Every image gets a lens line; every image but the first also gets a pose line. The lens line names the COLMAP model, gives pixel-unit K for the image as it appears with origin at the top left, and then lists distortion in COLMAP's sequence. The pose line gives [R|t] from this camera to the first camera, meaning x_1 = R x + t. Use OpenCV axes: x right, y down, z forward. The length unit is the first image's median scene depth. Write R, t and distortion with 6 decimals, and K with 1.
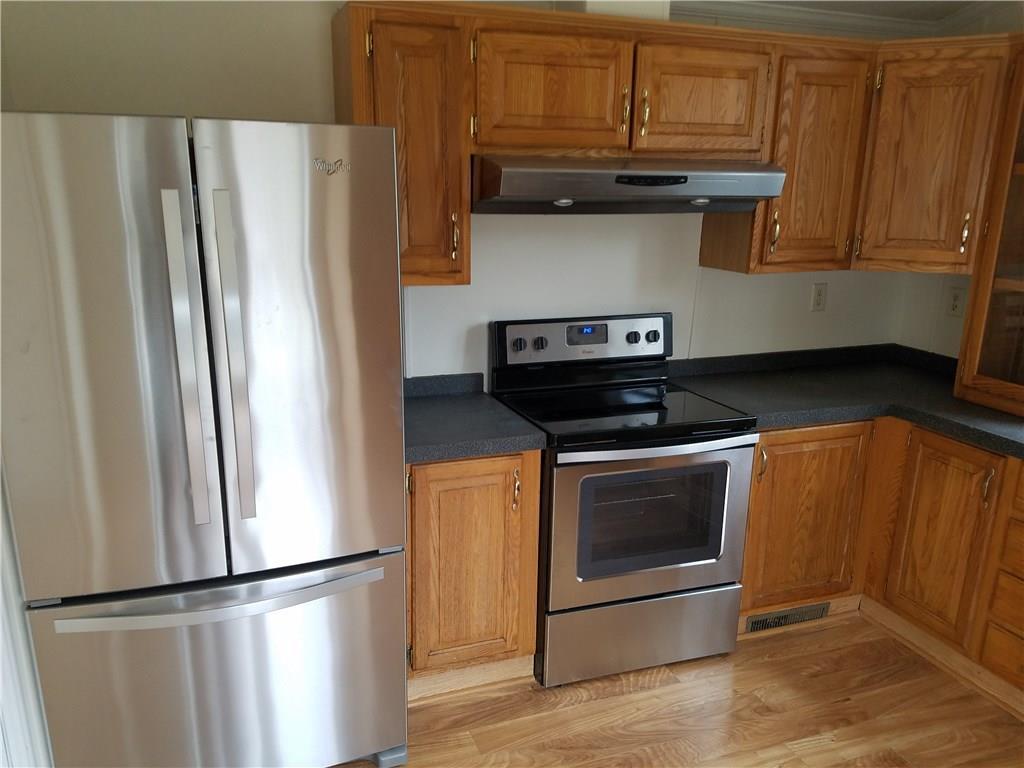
lens RADIAL K [[789.9, 0, 506.0], [0, 789.9, 412.3], [0, 0, 1]] dist [0.111731, -0.155223]
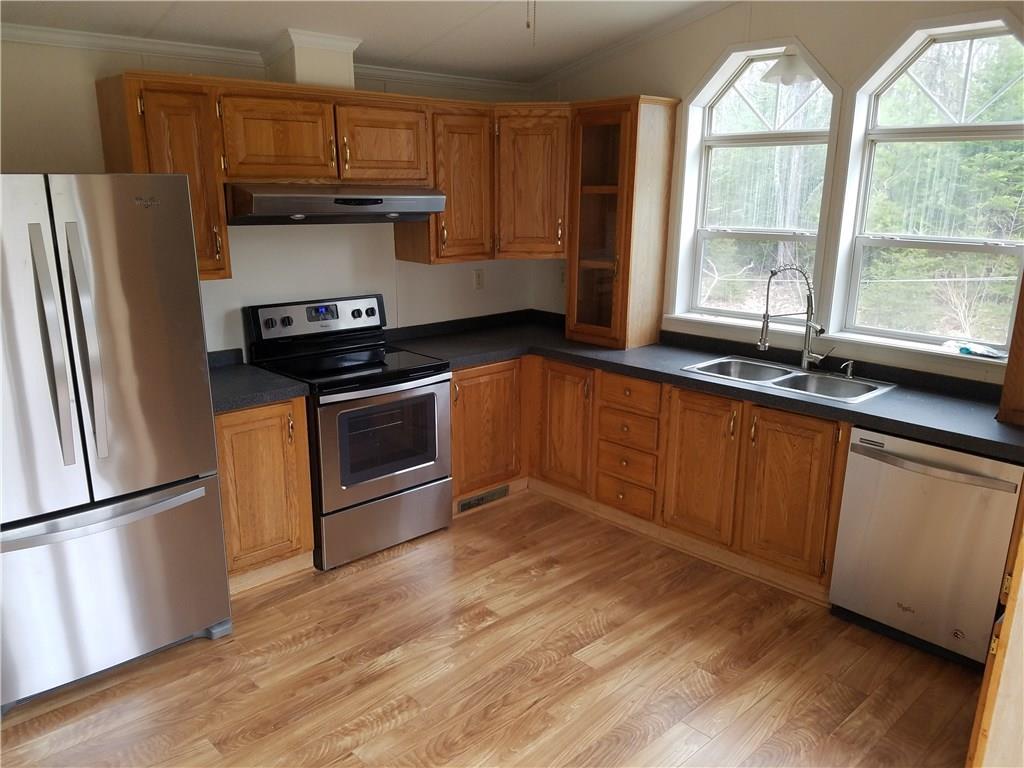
lens RADIAL K [[789.9, 0, 511.4], [0, 789.9, 423.8], [0, 0, 1]] dist [0.111731, -0.155223]
pose [[0.920460, -0.123029, 0.370969, -0.136176], [0.115003, 0.992400, 0.043771, 0.070672], [-0.373535, 0.002373, 0.927613, -0.404361]]
